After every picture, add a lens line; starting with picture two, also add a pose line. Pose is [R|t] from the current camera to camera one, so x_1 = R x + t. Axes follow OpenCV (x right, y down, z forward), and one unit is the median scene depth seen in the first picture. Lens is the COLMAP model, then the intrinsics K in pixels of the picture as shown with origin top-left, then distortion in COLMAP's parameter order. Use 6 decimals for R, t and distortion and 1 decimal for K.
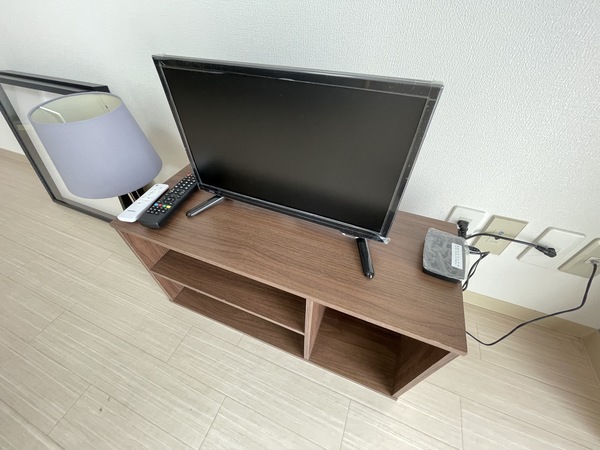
lens RADIAL K [[241.1, 0, 301.1], [0, 241.1, 226.5], [0, 0, 1]] dist [0.002436, -0.000092]
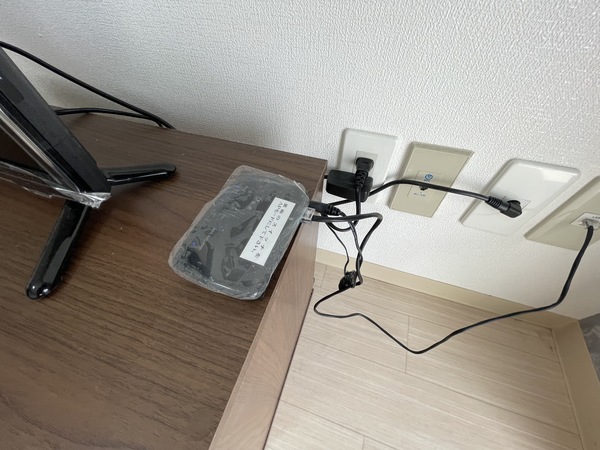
lens RADIAL K [[241.1, 0, 301.1], [0, 241.1, 226.5], [0, 0, 1]] dist [0.002436, -0.000092]
pose [[0.998277, -0.050986, 0.029048, 0.517350], [0.046663, 0.989900, 0.133867, 0.050106], [-0.035579, -0.132281, 0.990574, 0.453570]]
